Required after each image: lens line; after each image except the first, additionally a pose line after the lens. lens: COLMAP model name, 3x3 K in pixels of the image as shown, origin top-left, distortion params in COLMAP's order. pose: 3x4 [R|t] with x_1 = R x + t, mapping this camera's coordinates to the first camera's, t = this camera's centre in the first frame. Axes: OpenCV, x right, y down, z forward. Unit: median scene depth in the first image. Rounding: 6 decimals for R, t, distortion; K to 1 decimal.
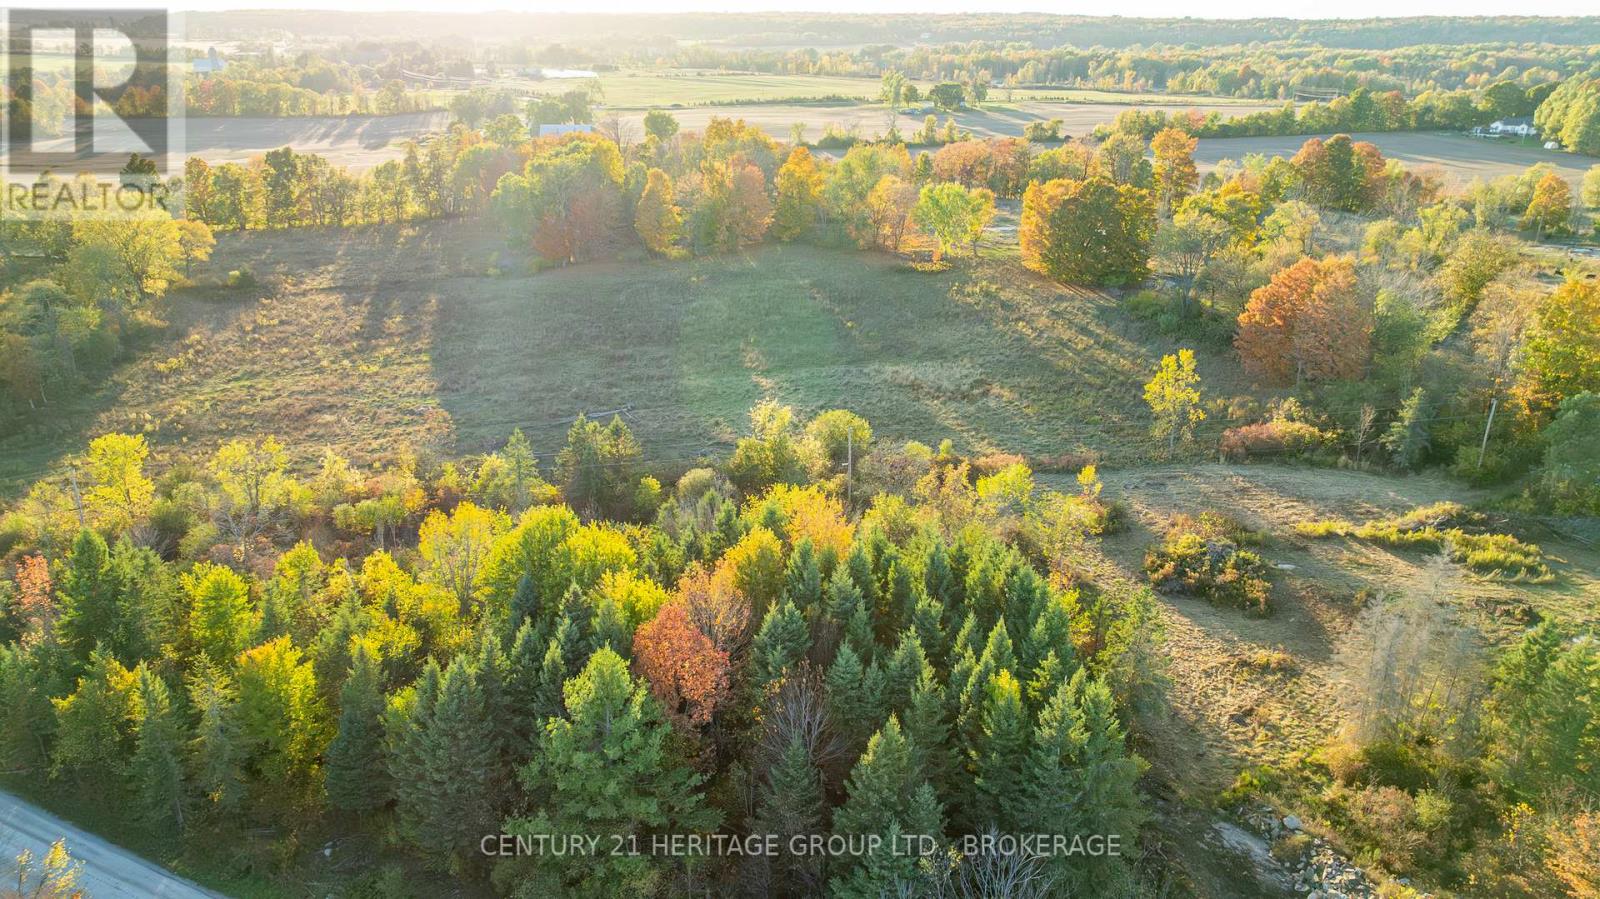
lens RADIAL K [[1131.8, 0, 800.3], [0, 1131.8, 452.2], [0, 0, 1]] dist [-0.032964, 0.025988]
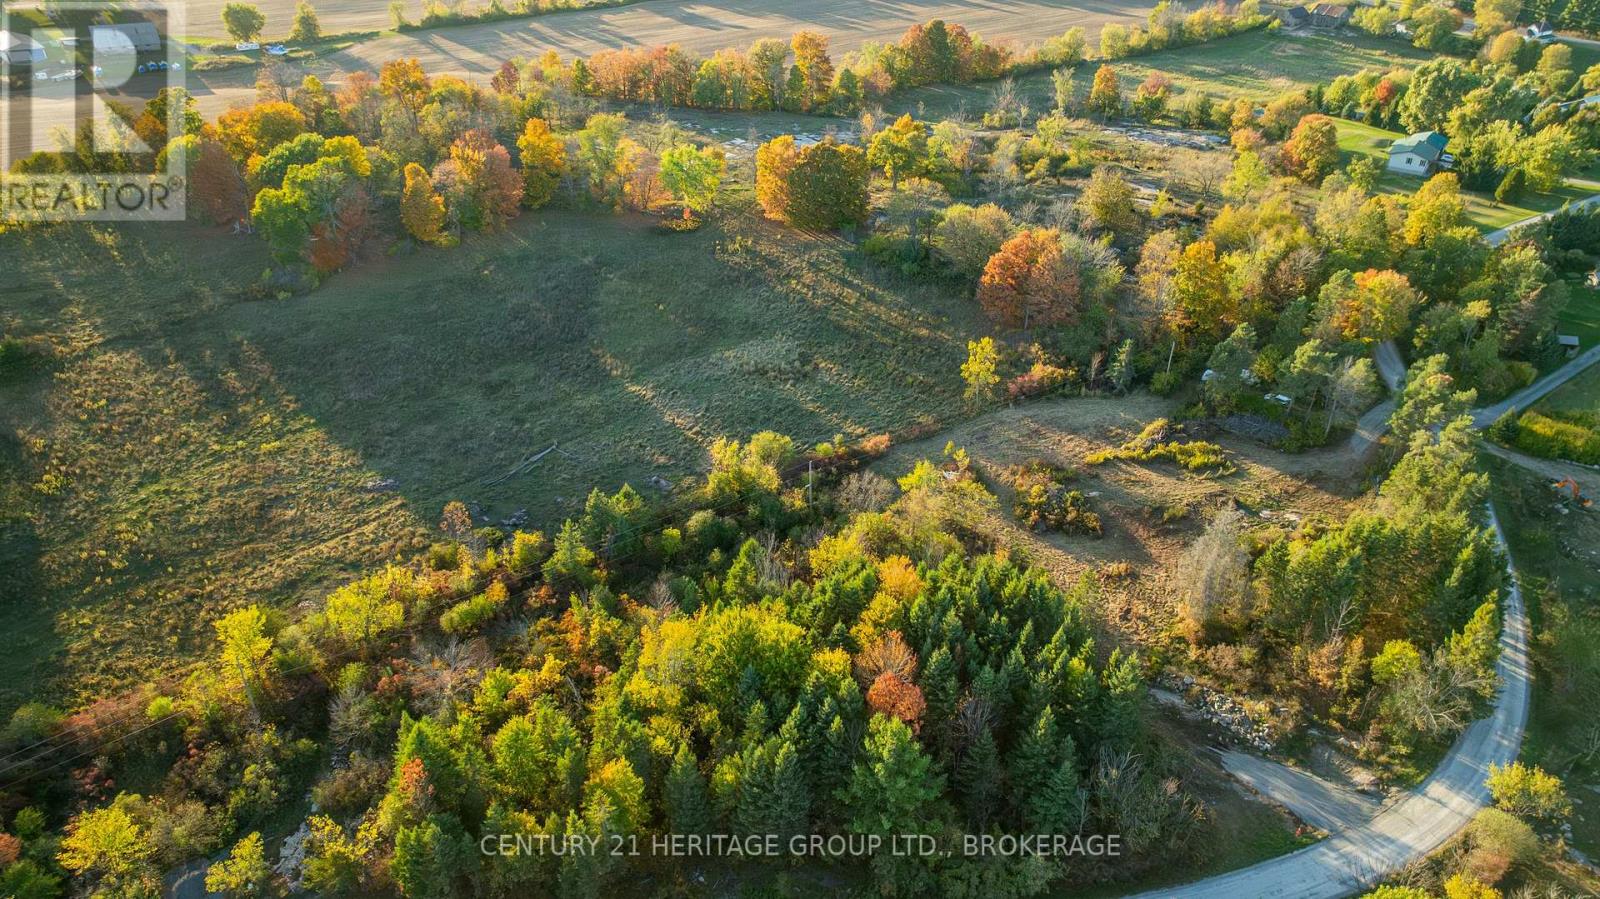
lens RADIAL K [[1131.8, 0, 808.7], [0, 1131.8, 450.8], [0, 0, 1]] dist [-0.032964, 0.025988]
pose [[0.908680, -0.216392, 0.357036, -0.395620], [0.145951, 0.965881, 0.213944, -0.291588], [-0.391150, -0.142297, 0.909260, -0.215182]]
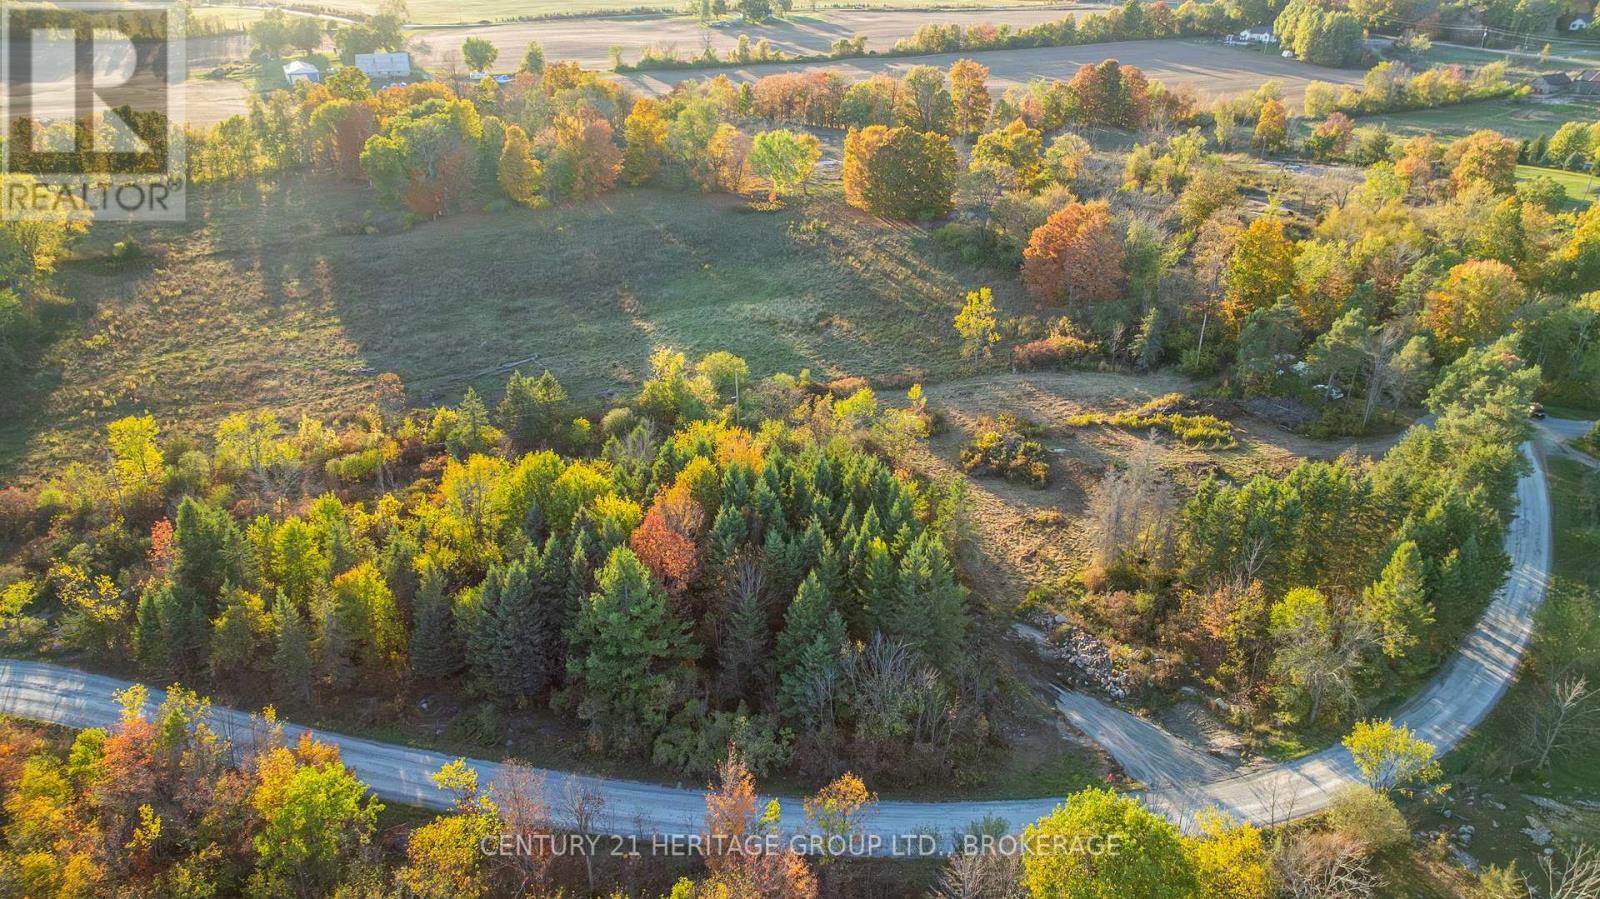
lens RADIAL K [[1131.8, 0, 803.8], [0, 1131.8, 451.8], [0, 0, 1]] dist [-0.032964, 0.025988]
pose [[0.984998, -0.078456, 0.153698, -0.076396], [0.064254, 0.993374, 0.095286, -0.041050], [-0.160155, -0.083981, 0.983513, -0.262396]]
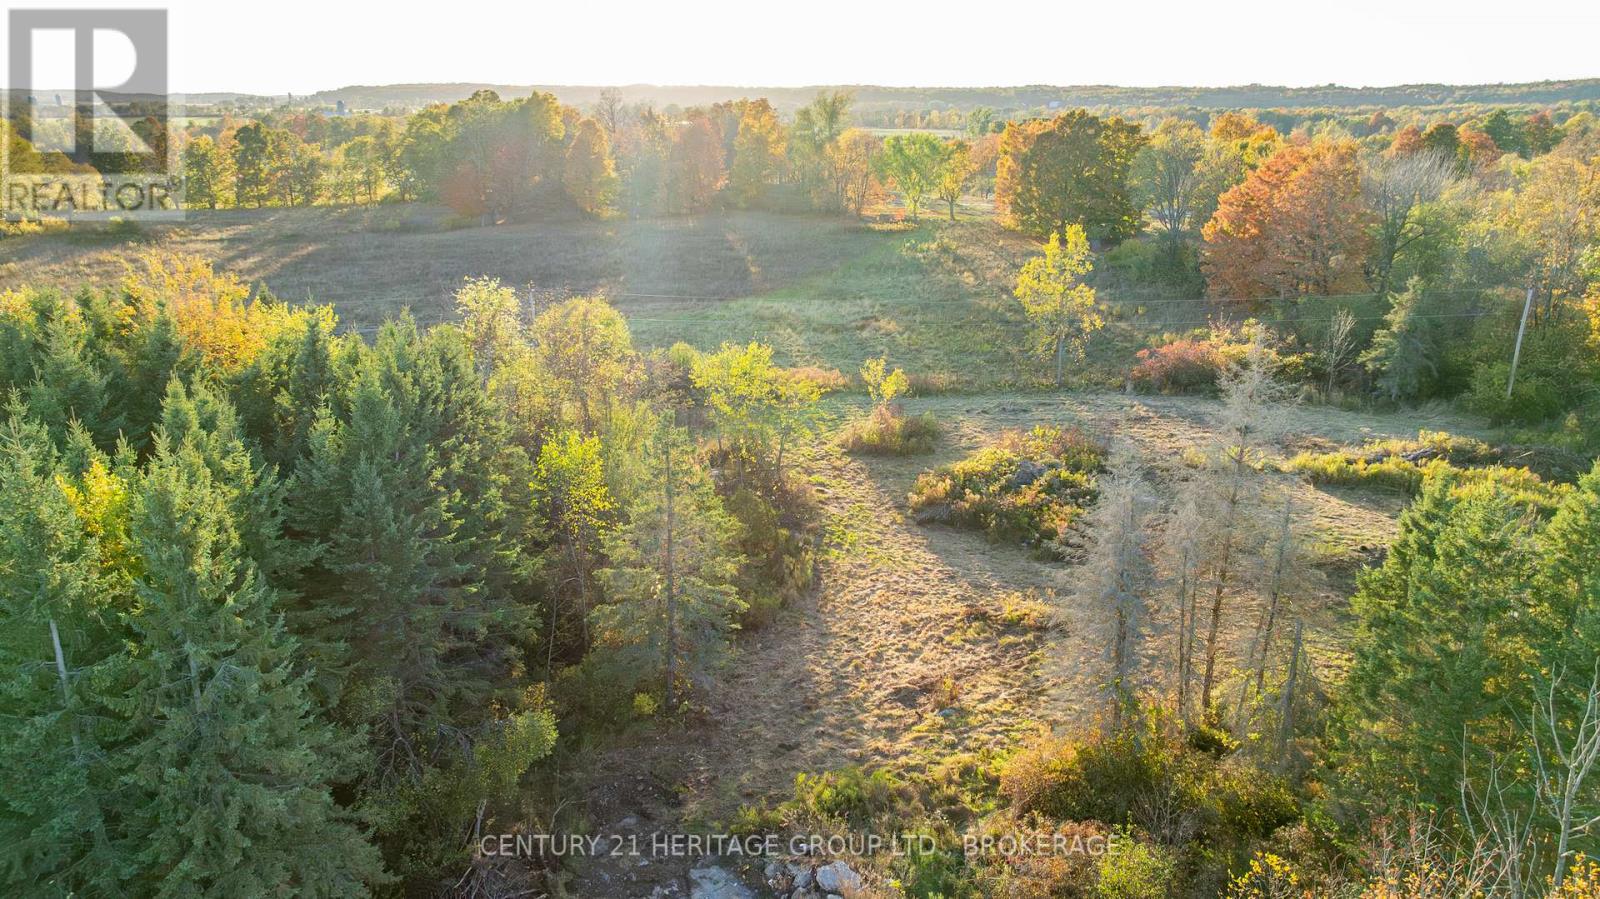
lens RADIAL K [[1131.8, 0, 795.7], [0, 1131.8, 444.3], [0, 0, 1]] dist [-0.032964, 0.025988]
pose [[0.991812, 0.035382, -0.122704, 0.265460], [-0.044389, 0.996455, -0.071468, 0.104411], [0.119740, 0.076329, 0.989867, 0.294223]]
